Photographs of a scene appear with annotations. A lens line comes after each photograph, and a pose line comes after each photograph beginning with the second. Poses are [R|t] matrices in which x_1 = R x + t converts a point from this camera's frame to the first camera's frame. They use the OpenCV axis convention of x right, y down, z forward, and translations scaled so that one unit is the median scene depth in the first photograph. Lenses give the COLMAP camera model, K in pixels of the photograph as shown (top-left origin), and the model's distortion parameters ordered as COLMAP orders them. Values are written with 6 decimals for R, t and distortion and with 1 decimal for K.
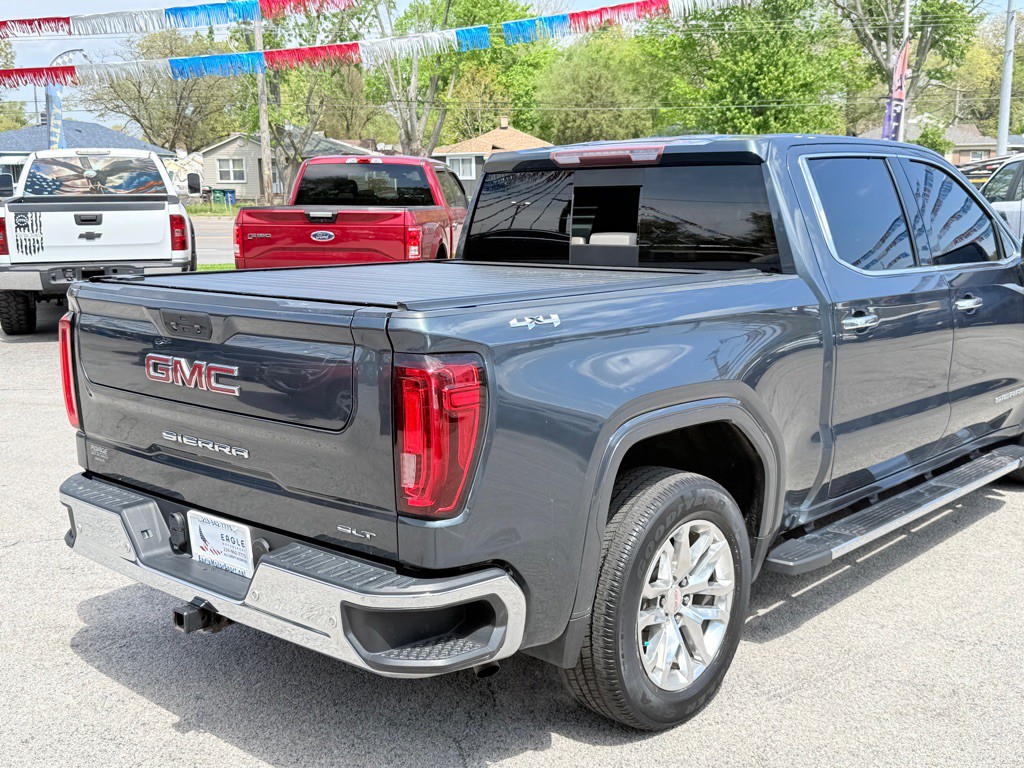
lens RADIAL K [[1079.9, 0, 512.0], [0, 1079.9, 384.0], [0, 0, 1]] dist [0.145741, -0.336036]
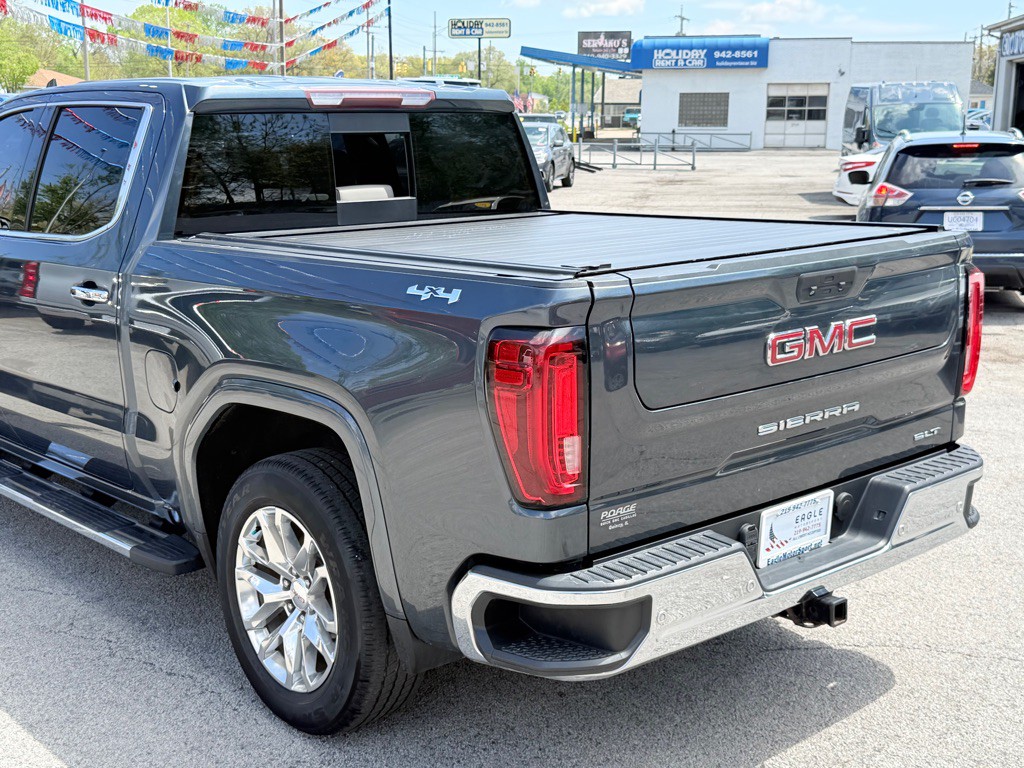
lens RADIAL K [[1258.5, 0, 512.0], [0, 1258.5, 384.0], [0, 0, 1]] dist [0.155789, -0.357180]
pose [[0.129922, -0.183642, 0.974370, -1.281360], [0.172661, 0.971875, 0.160149, -0.175986], [-0.976375, 0.147428, 0.157975, 1.030434]]
